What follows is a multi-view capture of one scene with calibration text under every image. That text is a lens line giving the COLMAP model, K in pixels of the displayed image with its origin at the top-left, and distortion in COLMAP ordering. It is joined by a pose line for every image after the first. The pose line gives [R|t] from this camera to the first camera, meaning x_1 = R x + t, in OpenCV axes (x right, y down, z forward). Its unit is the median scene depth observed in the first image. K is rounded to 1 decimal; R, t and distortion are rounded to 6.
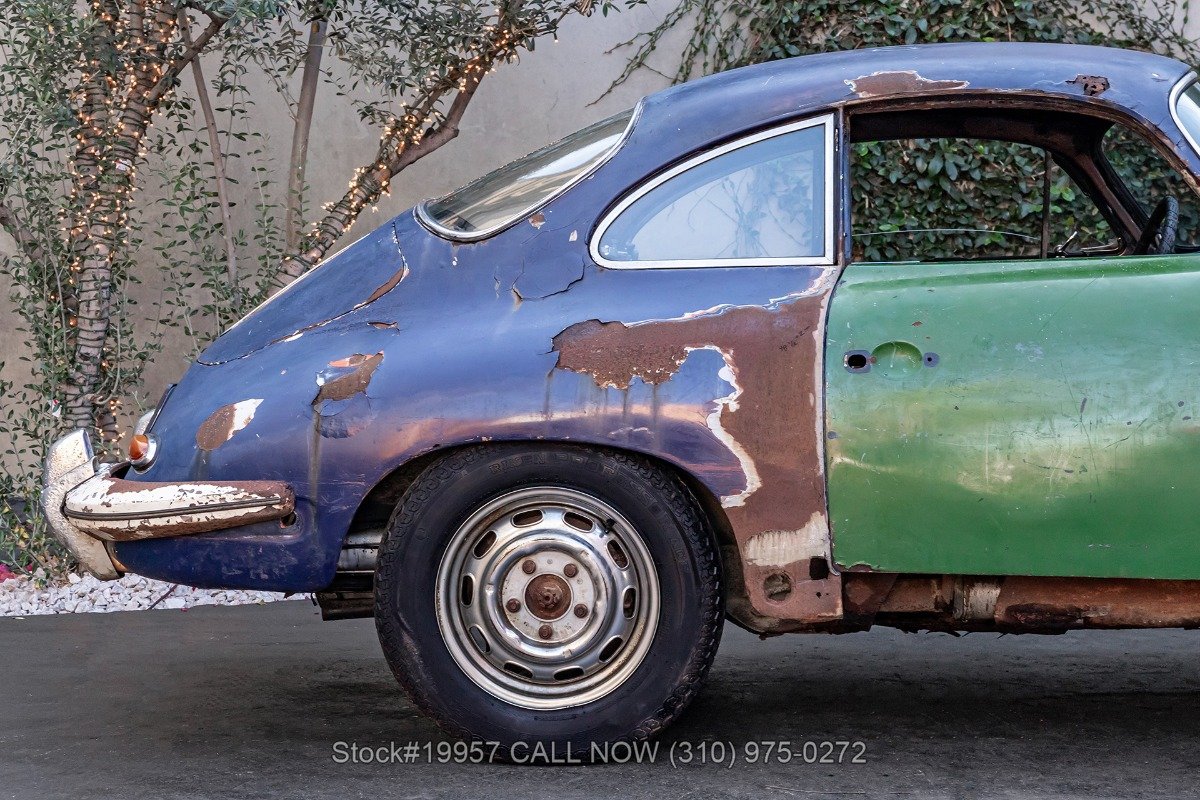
lens RADIAL K [[2721.7, 0, 557.1], [0, 2721.7, 396.3], [0, 0, 1]] dist [0.330490, 0.160743]
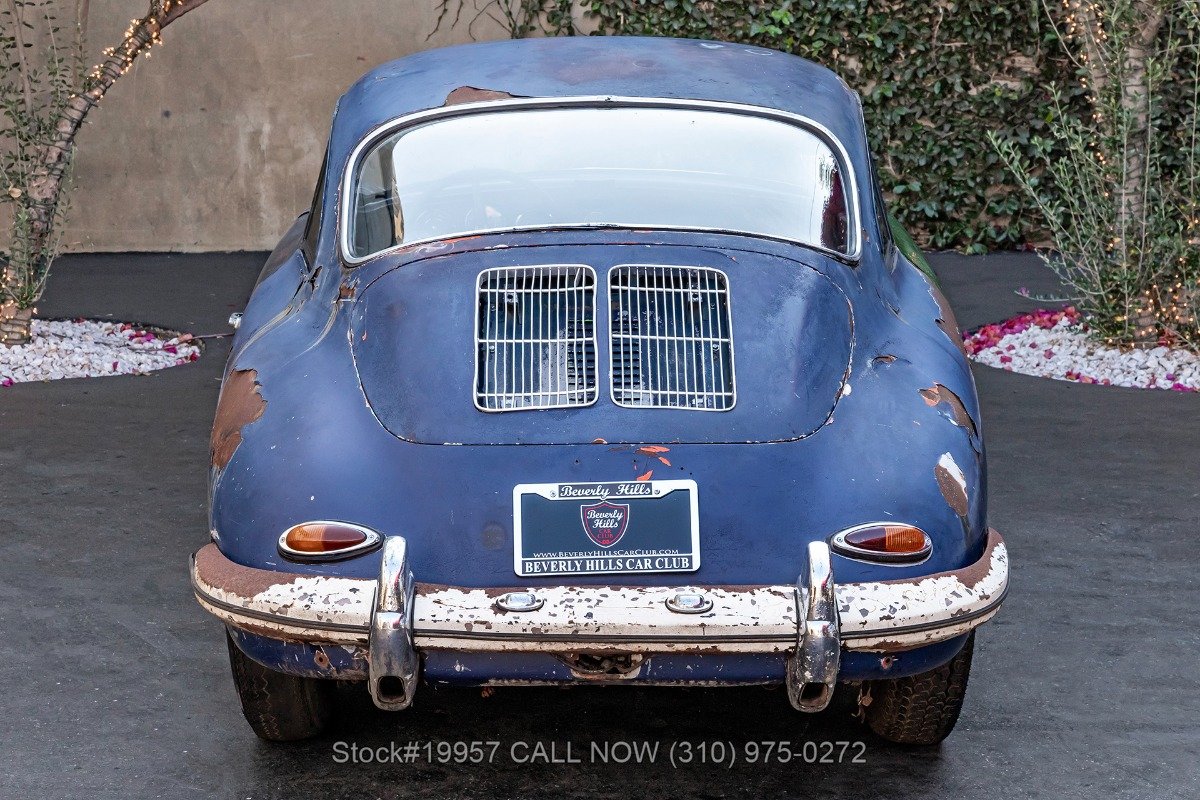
lens RADIAL K [[2738.6, 0, 606.6], [0, 2738.6, 420.7], [0, 0, 1]] dist [0.343684, 0.483733]
pose [[0.999552, 0.017872, 0.024022, 0.112629], [-0.020789, 0.991653, 0.127247, -0.070061], [-0.021547, -0.127690, 0.991580, -0.261635]]
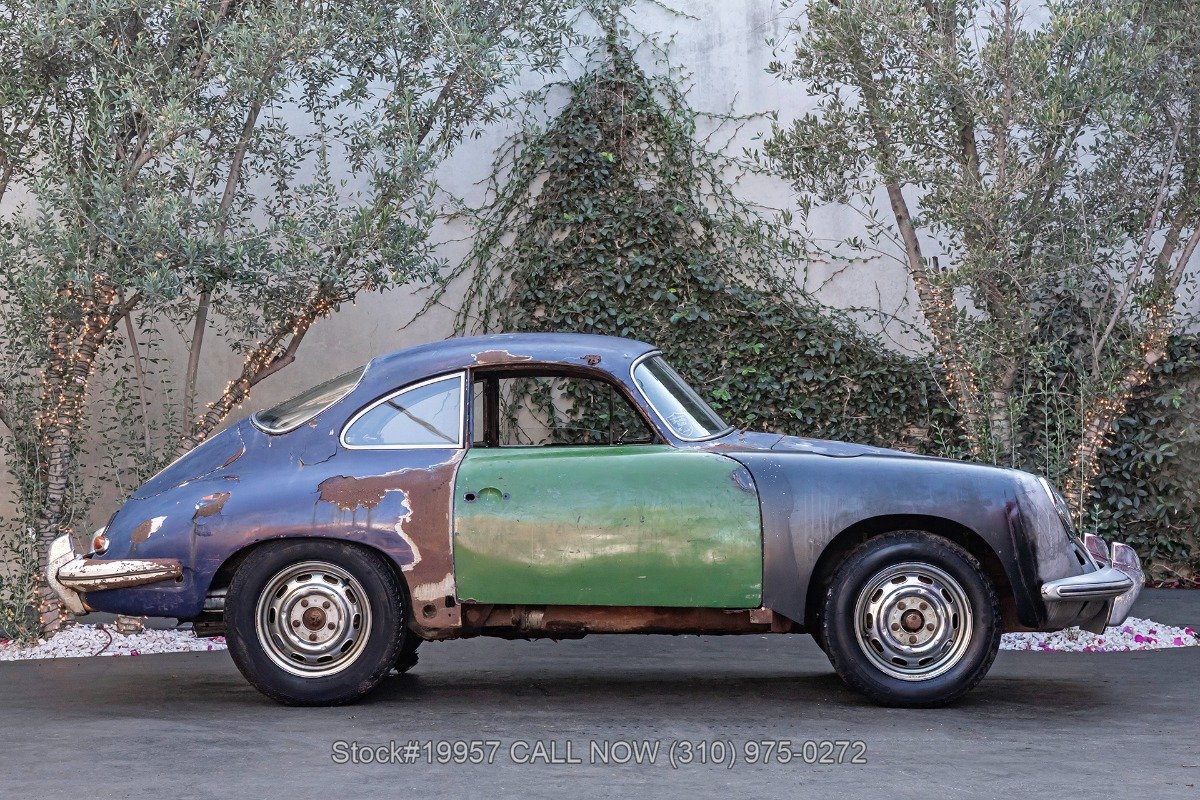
lens RADIAL K [[2720.7, 0, 580.3], [0, 2720.7, 401.1], [0, 0, 1]] dist [0.338282, 0.260930]
pose [[0.999053, 0.007691, 0.042832, 0.063043], [-0.005163, 0.998255, -0.058816, 0.020296], [-0.043210, 0.058540, 0.997349, -0.595986]]
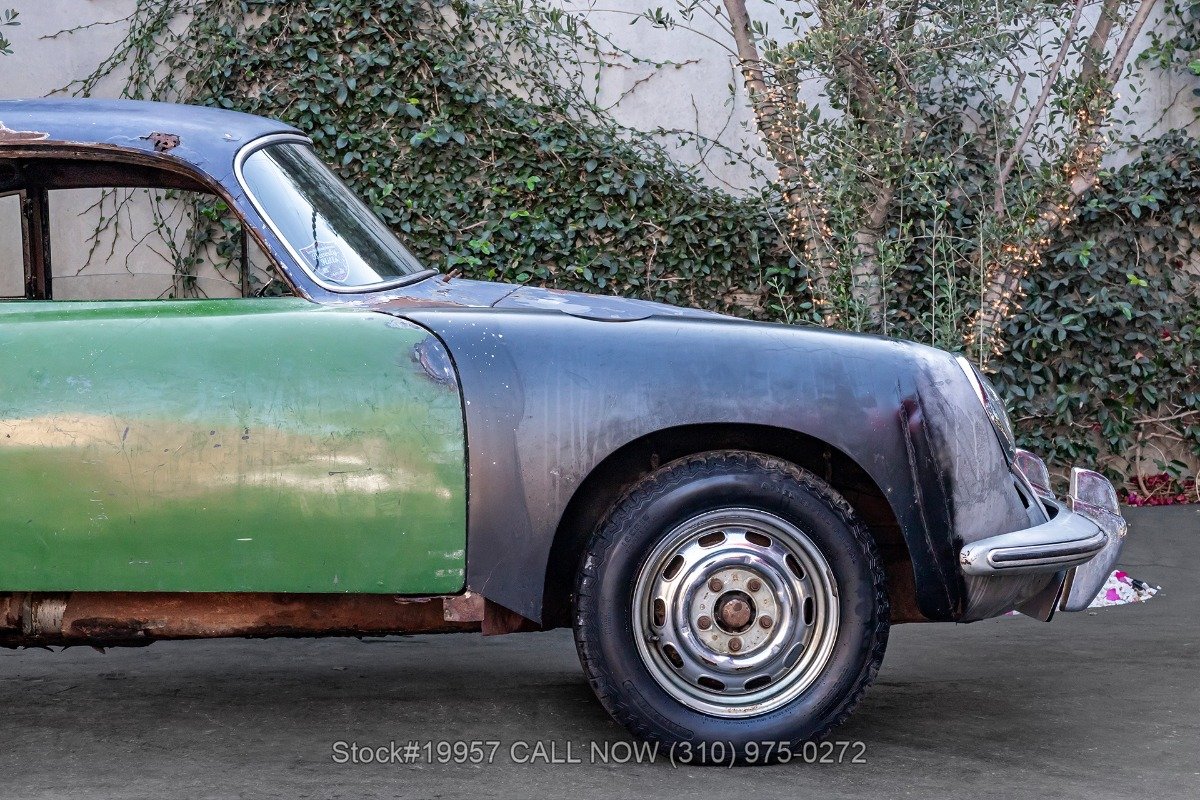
lens RADIAL K [[2696.1, 0, 636.5], [0, 2696.1, 401.7], [0, 0, 1]] dist [0.368189, 0.126293]
pose [[0.992124, 0.006823, 0.125073, 0.152784], [-0.004784, 0.999851, -0.016595, 0.004502], [-0.125168, 0.015866, 0.992009, -0.058716]]
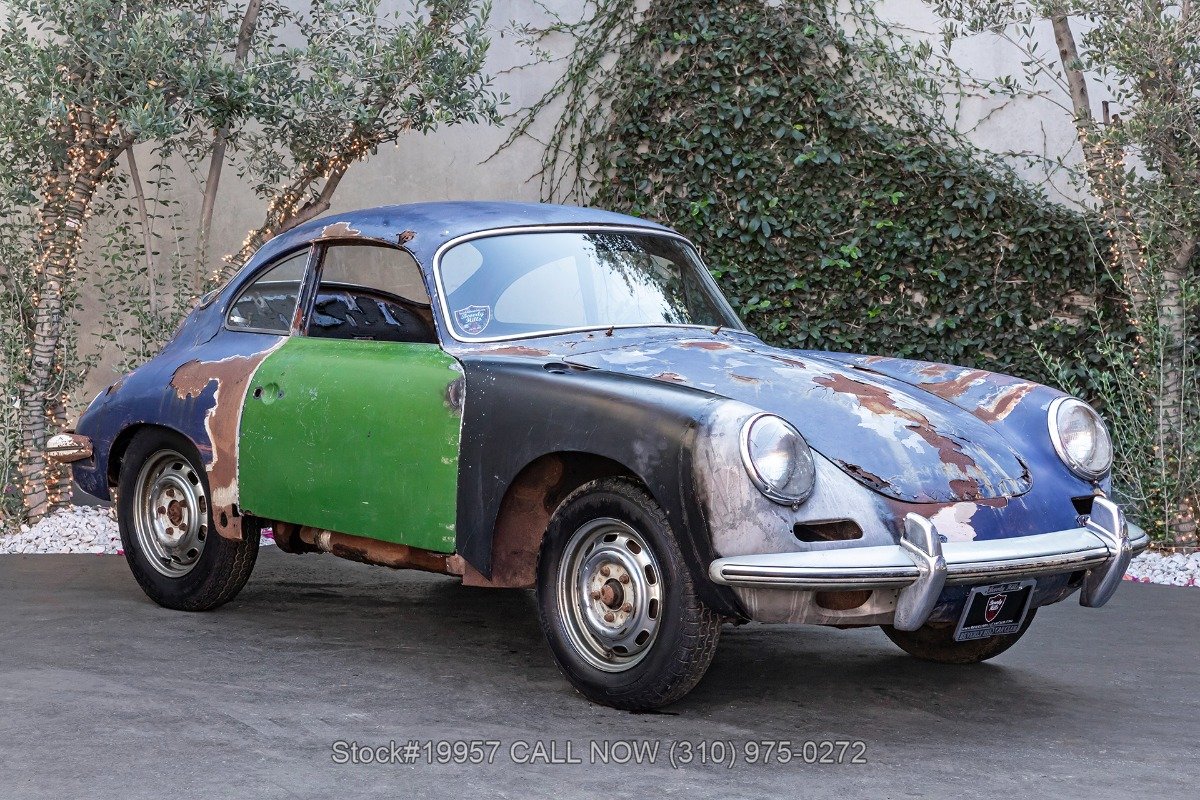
lens RADIAL K [[2834.7, 0, 600.0], [0, 2834.7, 400.0], [0, 0, 1]] dist [0.394320, 0.247279]
pose [[0.999082, 0.040193, -0.014824, 0.124010], [-0.039973, 0.999090, 0.014845, -0.028681], [0.015407, -0.014239, 0.999780, -0.403911]]
